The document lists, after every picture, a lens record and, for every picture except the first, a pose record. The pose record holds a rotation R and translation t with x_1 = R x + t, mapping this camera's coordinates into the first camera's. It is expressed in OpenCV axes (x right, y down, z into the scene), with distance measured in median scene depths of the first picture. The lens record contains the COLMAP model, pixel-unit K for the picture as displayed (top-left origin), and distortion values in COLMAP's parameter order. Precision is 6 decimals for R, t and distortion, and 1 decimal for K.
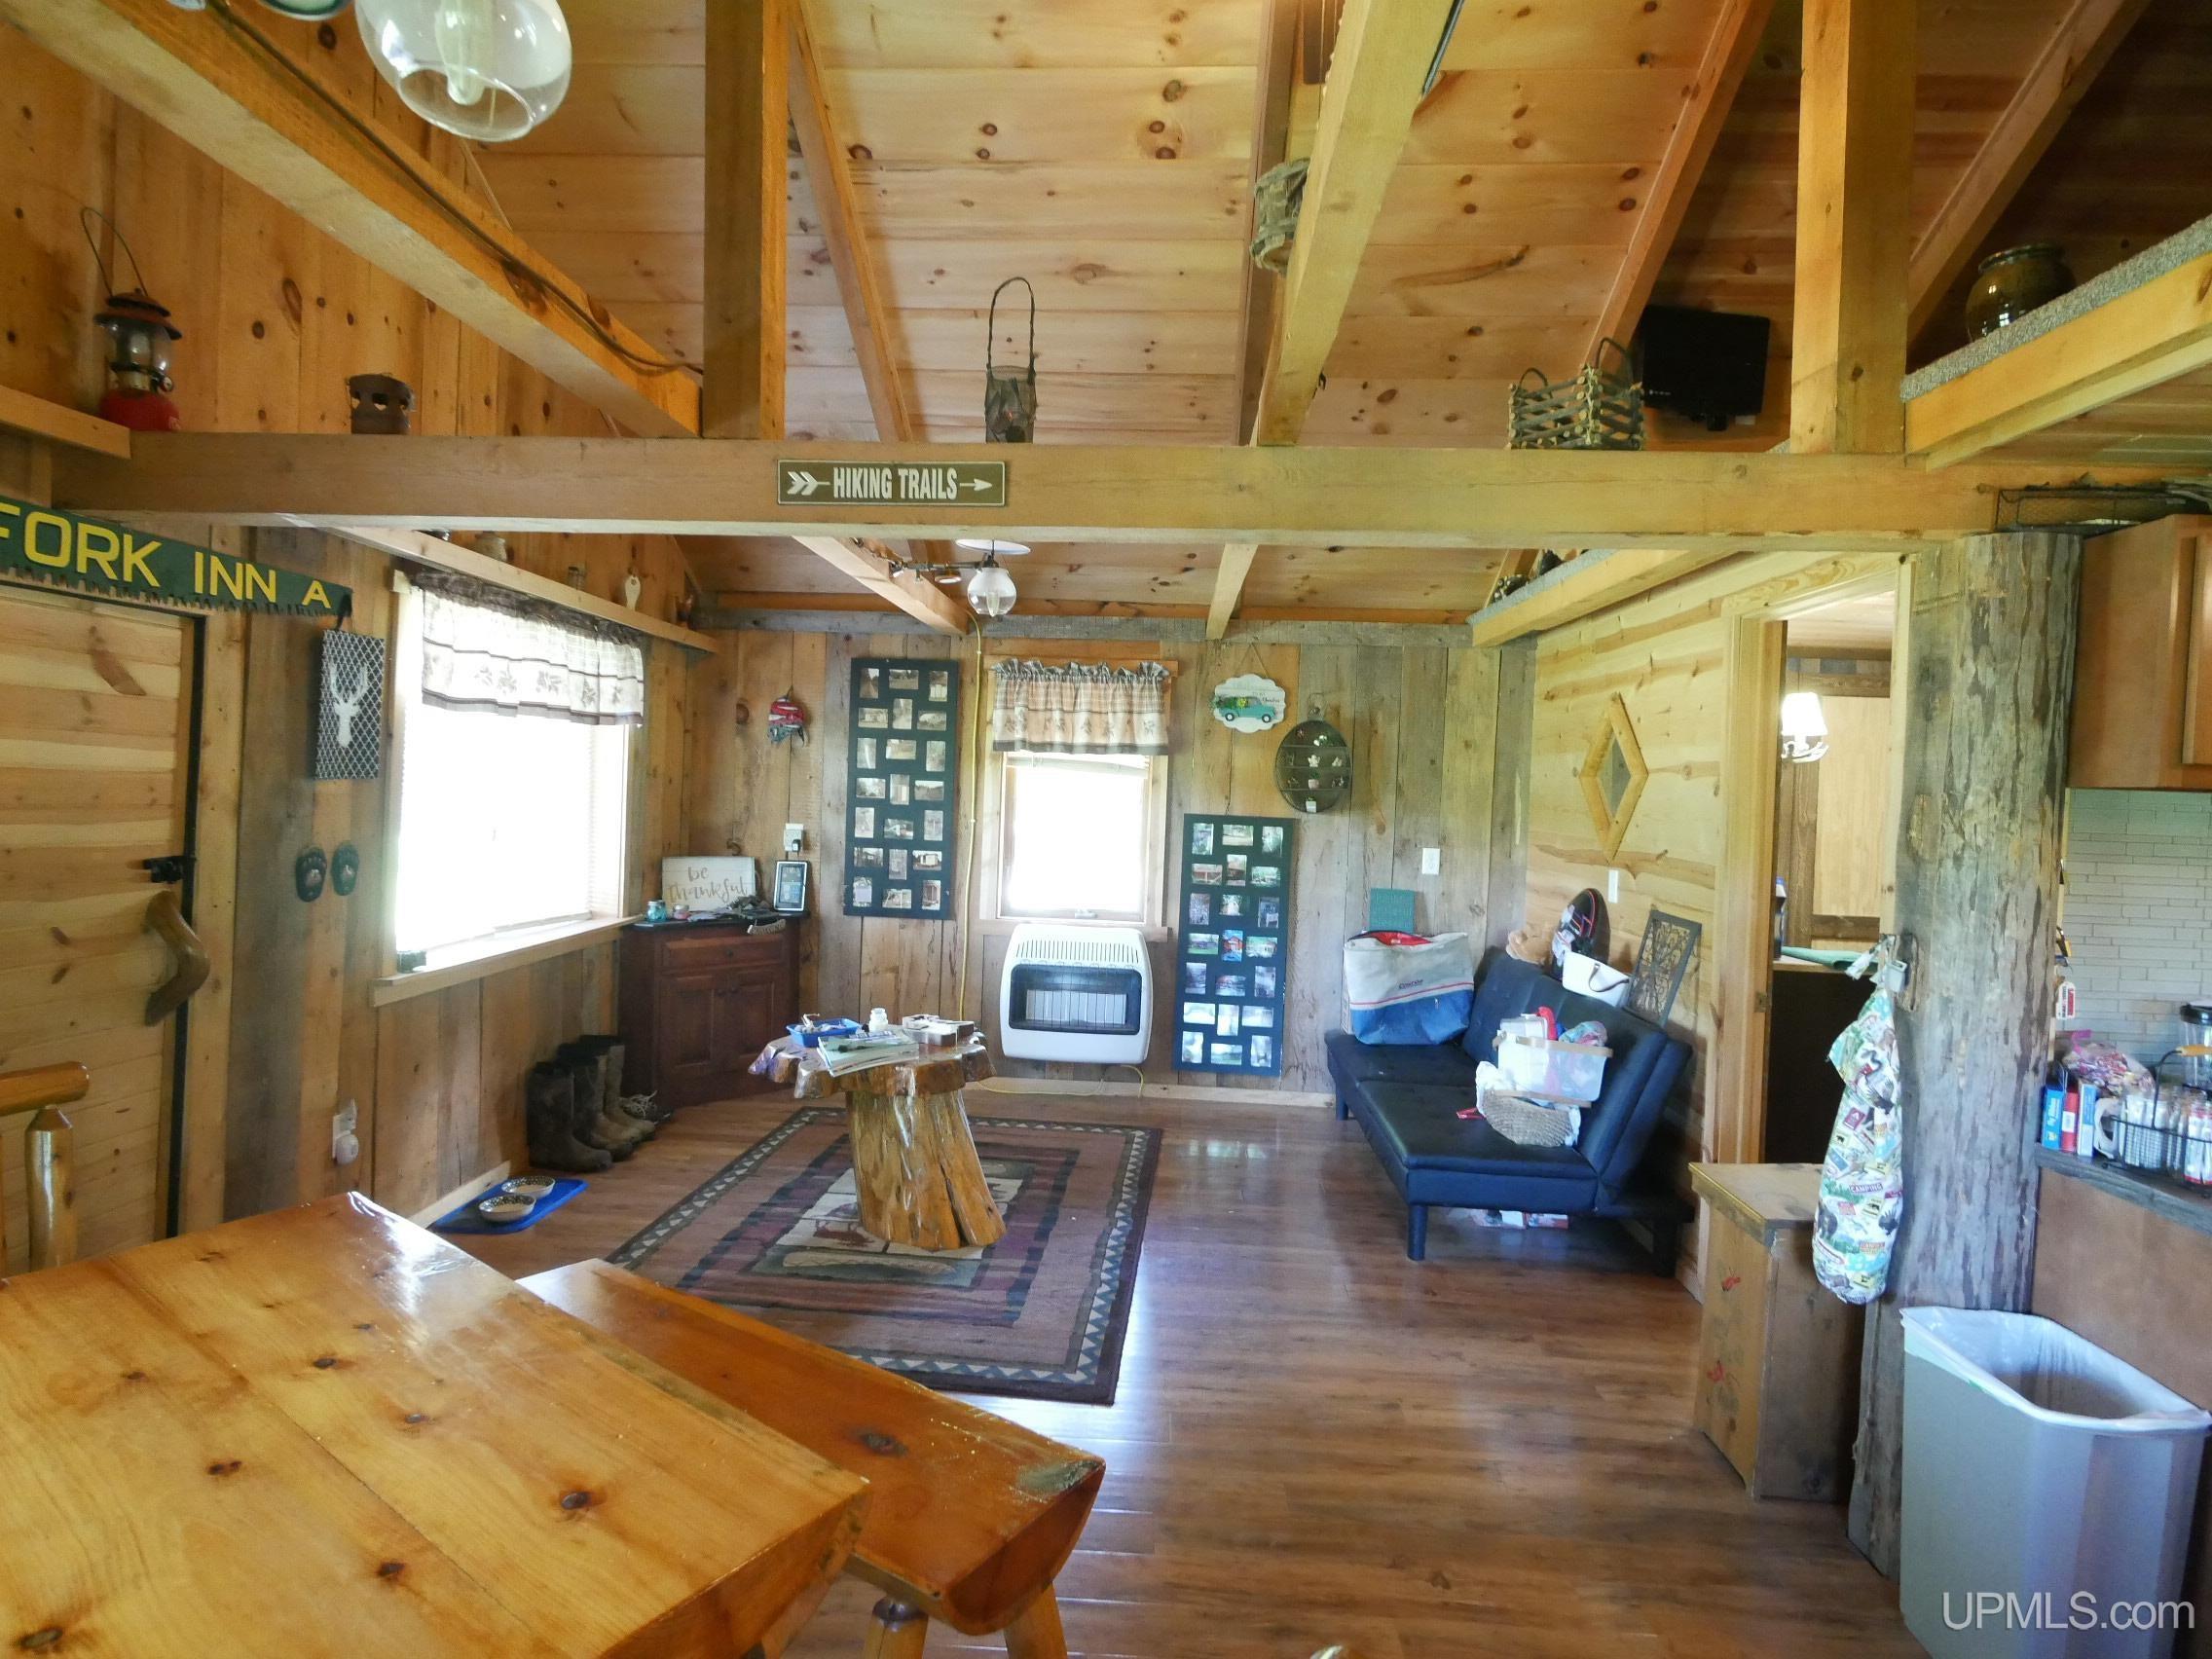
lens RADIAL K [[1203.6, 0, 1111.6], [0, 1203.6, 822.2], [0, 0, 1]] dist [-0.002591, -0.001655]
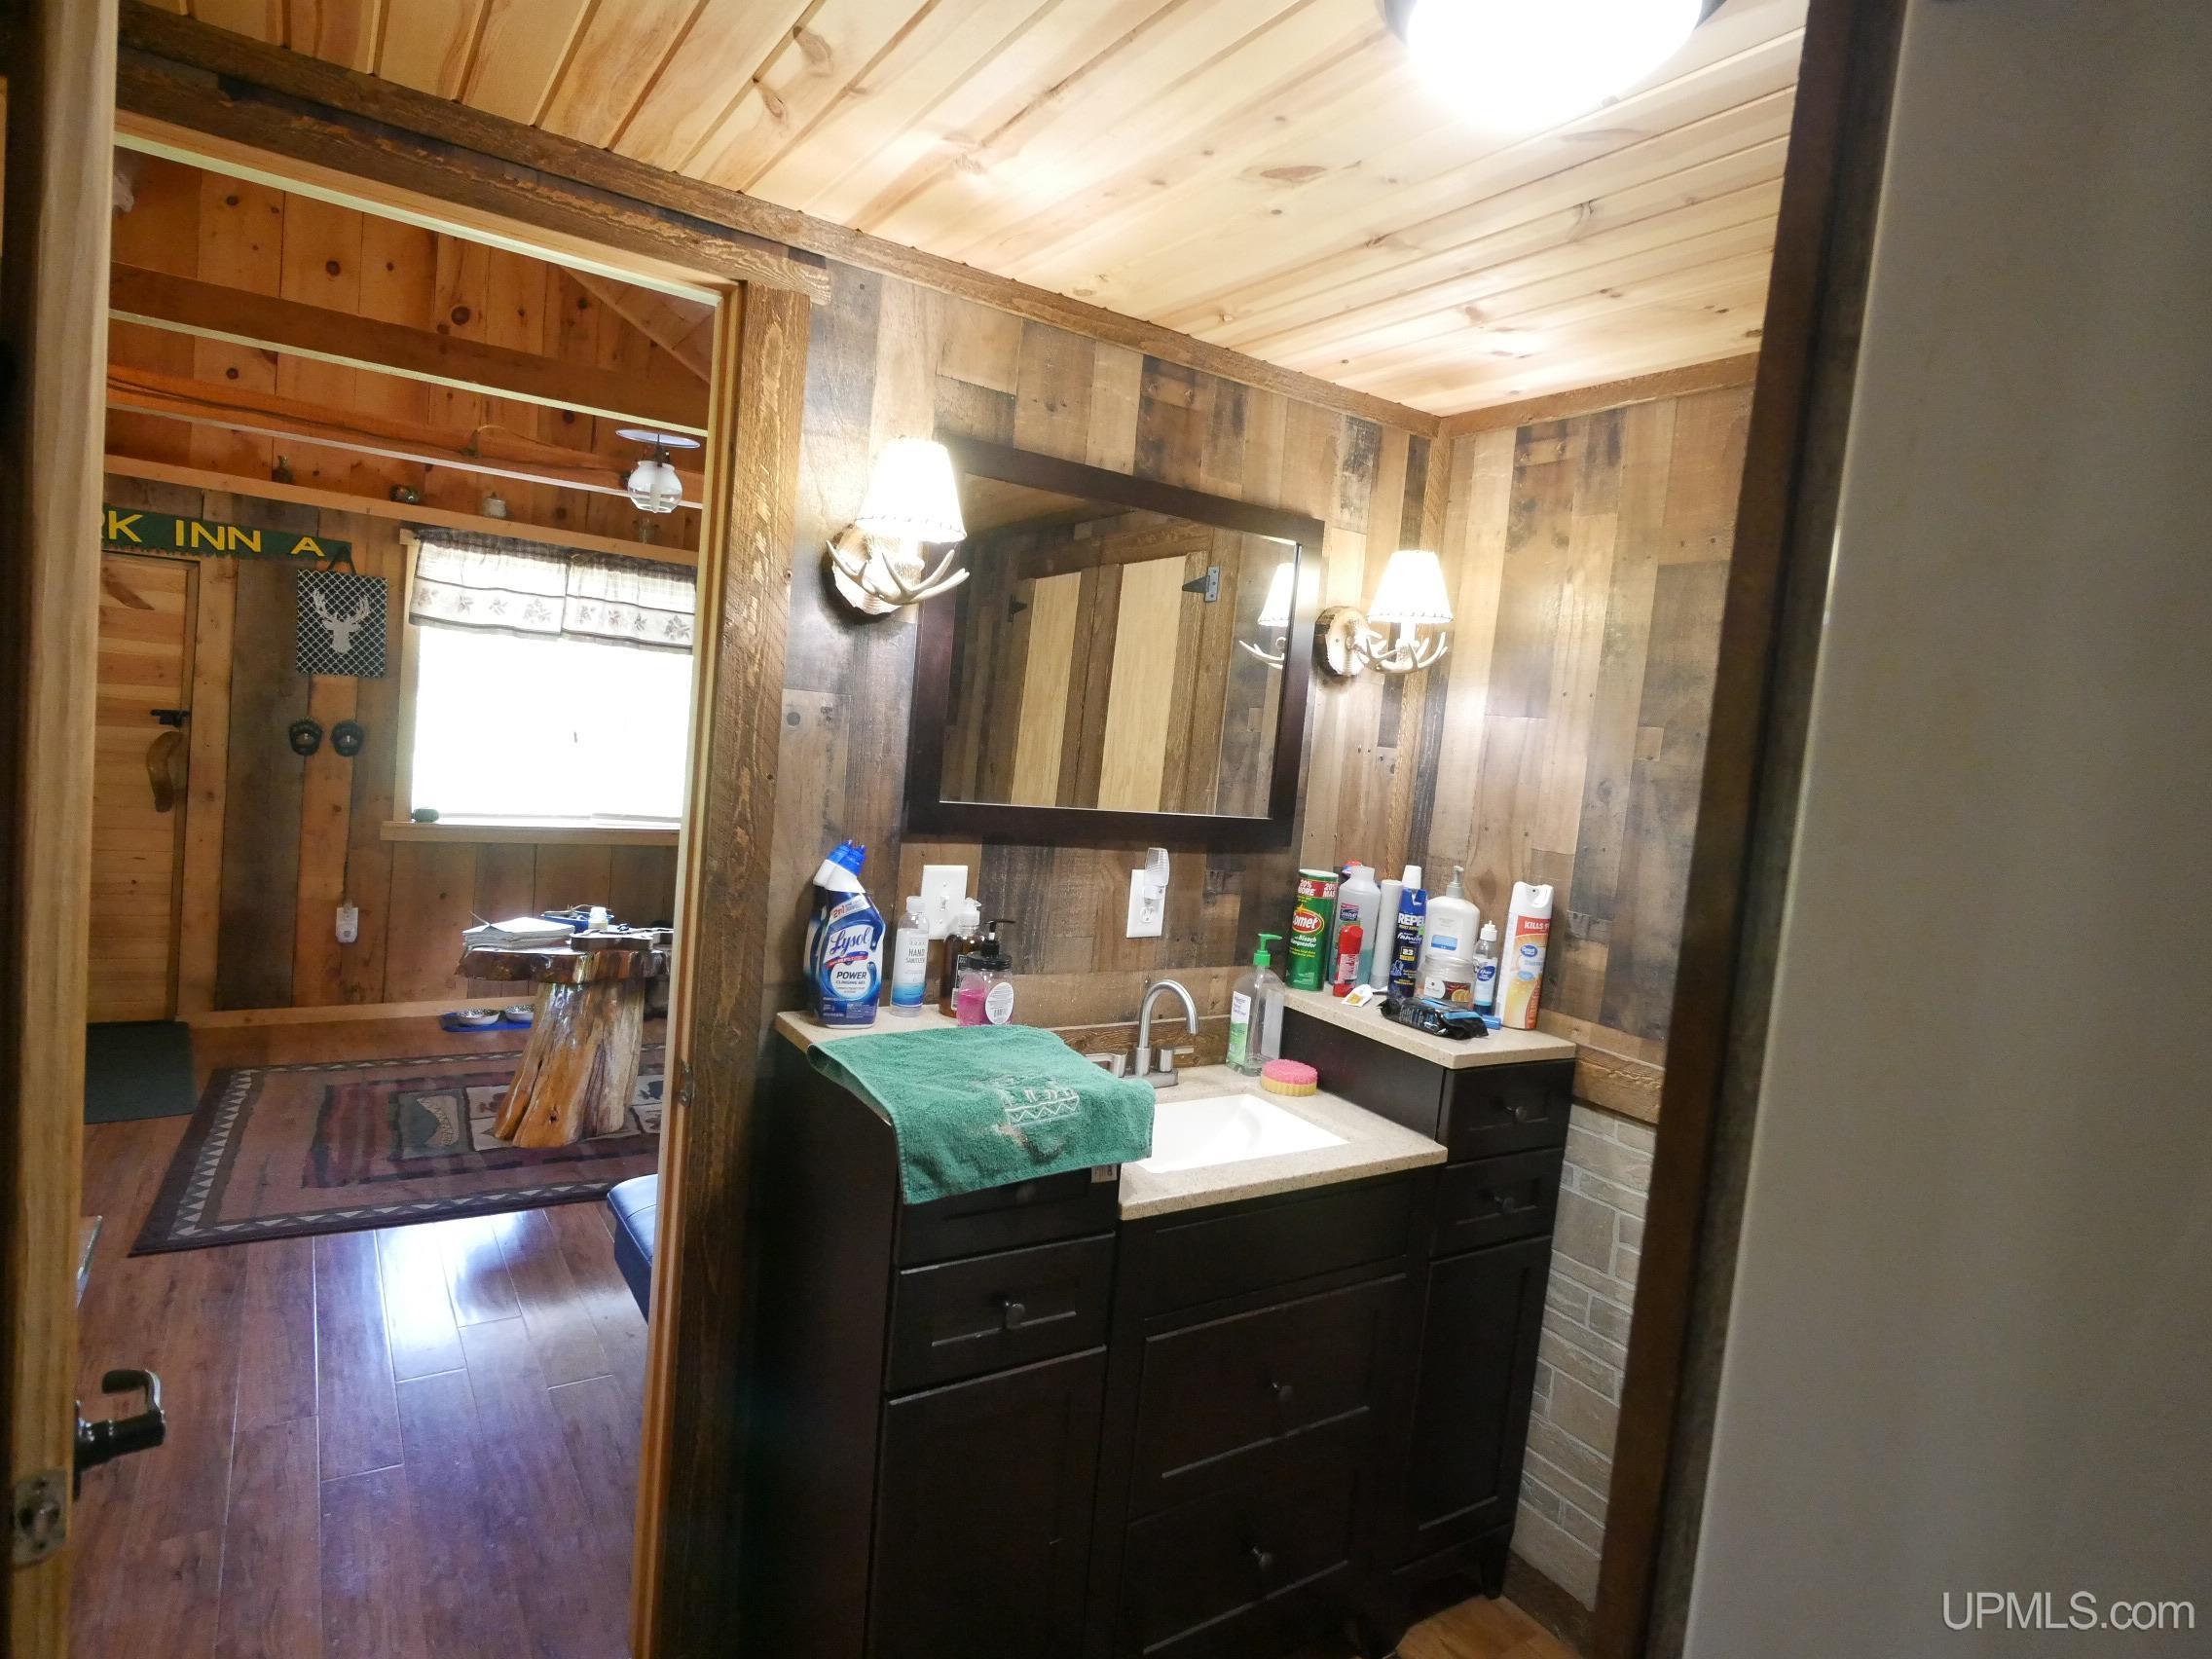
lens RADIAL K [[1203.6, 0, 1109.6], [0, 1203.6, 829.6], [0, 0, 1]] dist [-0.002591, -0.001655]
pose [[0.589547, 0.081133, -0.803649, 1.060380], [-0.092036, 0.995210, 0.032956, 0.015905], [0.802473, 0.054535, 0.594190, 0.874045]]
